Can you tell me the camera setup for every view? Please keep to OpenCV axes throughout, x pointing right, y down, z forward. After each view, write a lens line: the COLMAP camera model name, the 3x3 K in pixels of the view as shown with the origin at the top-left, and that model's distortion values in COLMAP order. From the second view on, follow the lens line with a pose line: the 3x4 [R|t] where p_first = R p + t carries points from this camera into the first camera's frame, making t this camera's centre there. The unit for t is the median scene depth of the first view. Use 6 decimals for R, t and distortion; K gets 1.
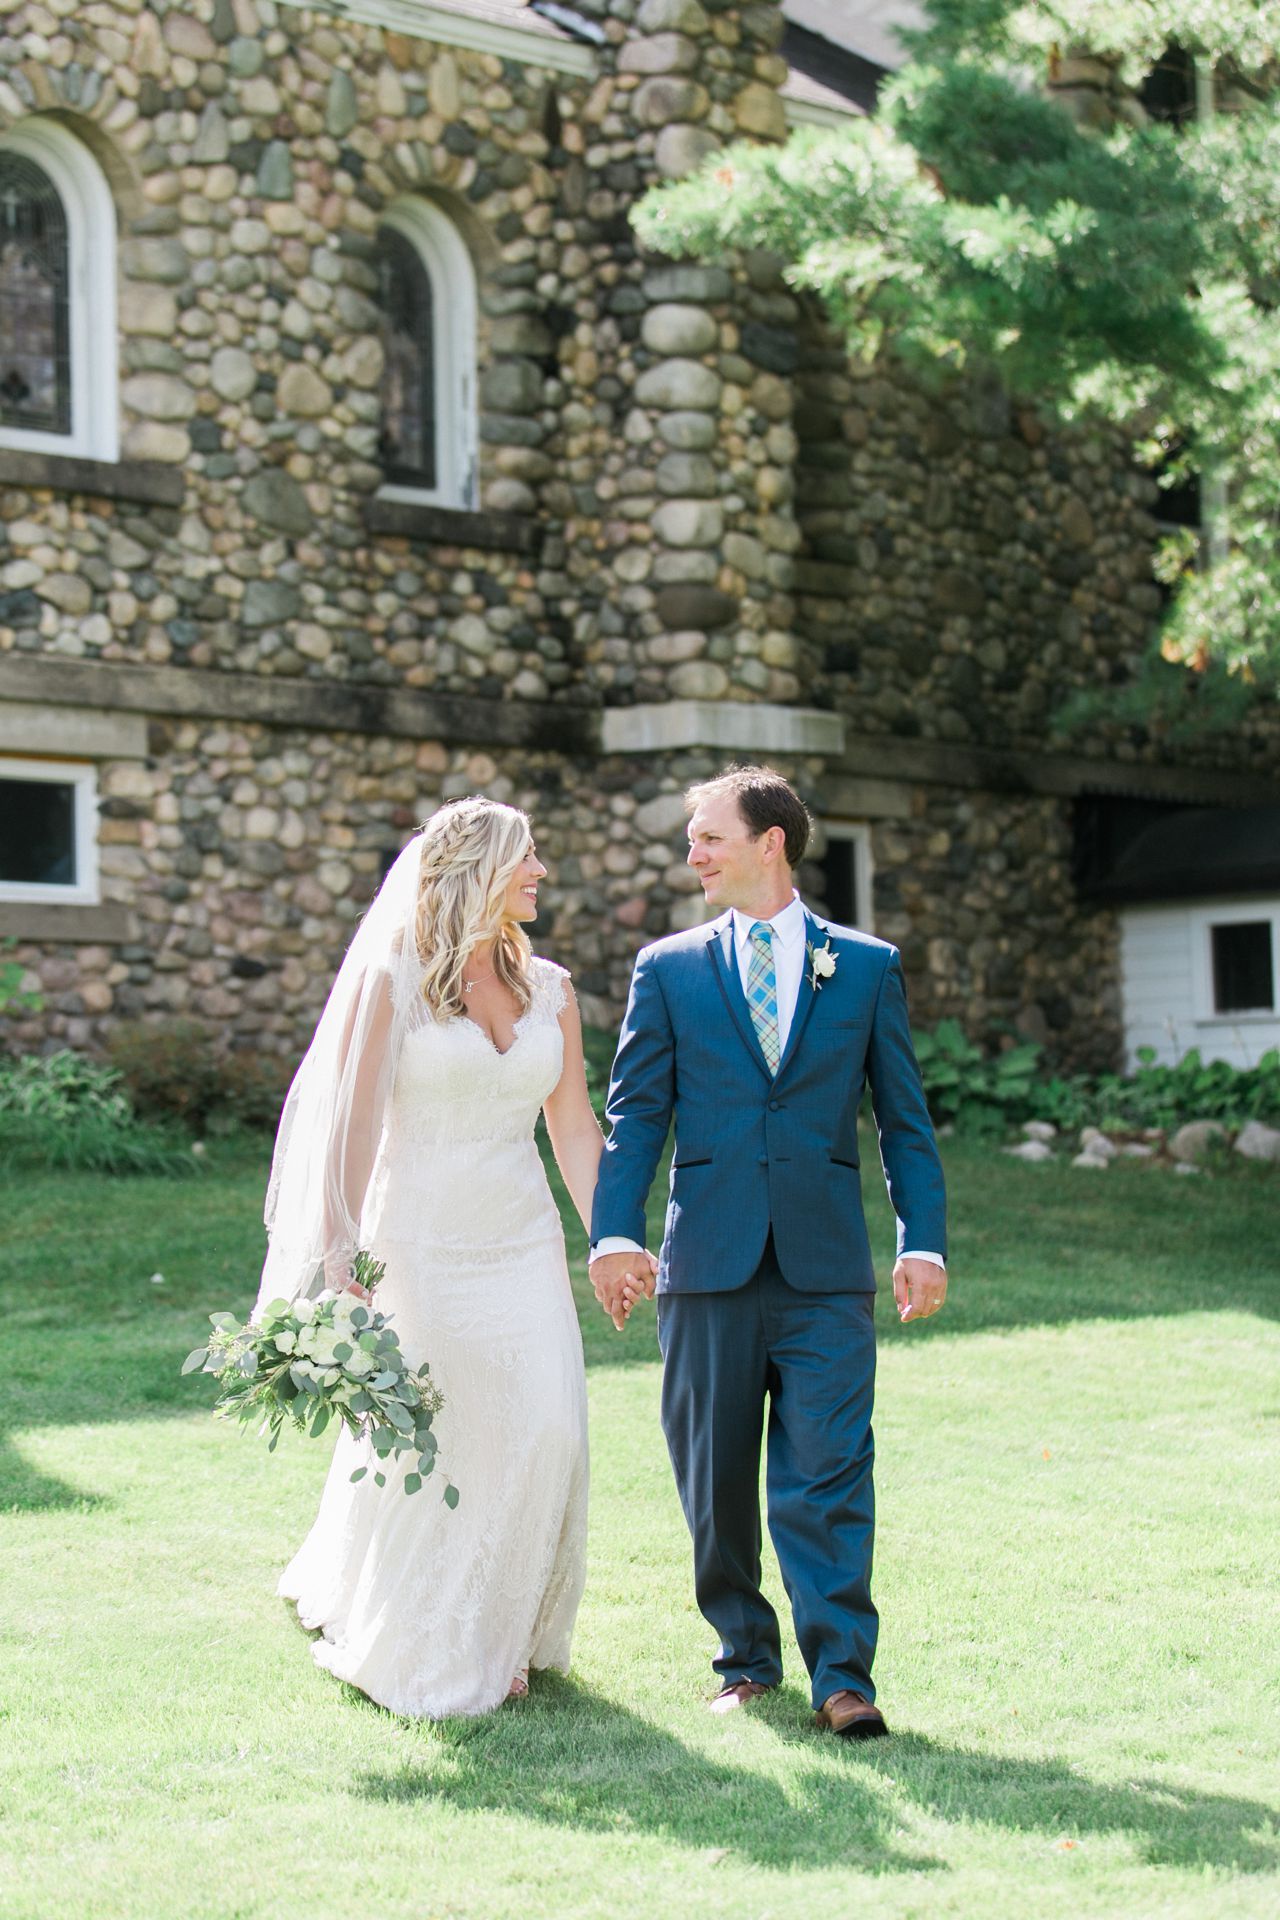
lens RADIAL K [[4563.5, 0, 641.5], [0, 4563.5, 963.8], [0, 0, 1]] dist [0.108421, 0.000000]
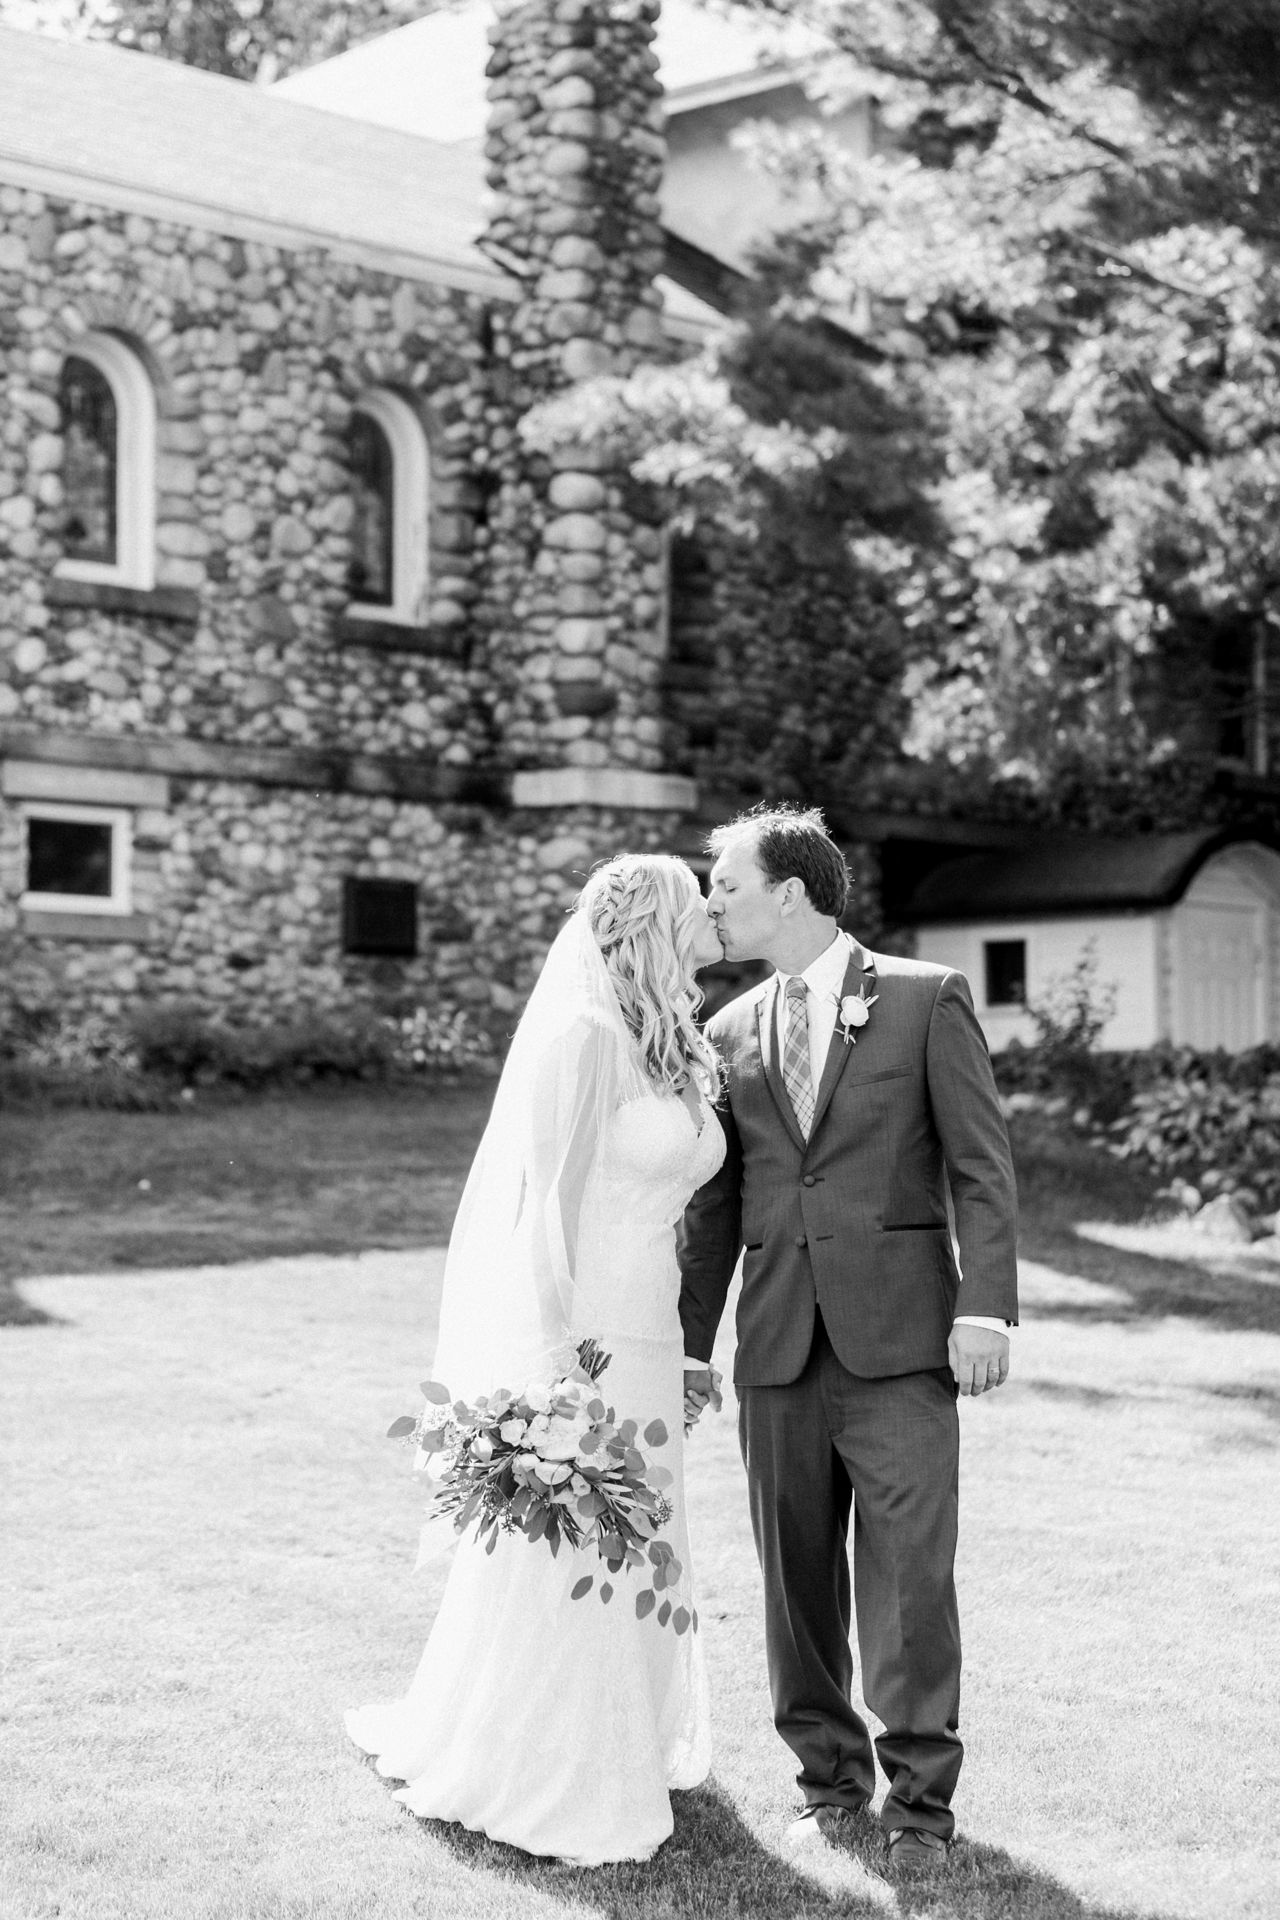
lens RADIAL K [[3707.7, 0, 638.1], [0, 3707.7, 954.3], [0, 0, 1]] dist [0.184641, 0.000000]
pose [[0.999759, 0.021399, 0.004828, 0.026150], [-0.021404, 0.999770, 0.000971, -0.004743], [-0.004806, -0.001074, 0.999988, -0.103001]]
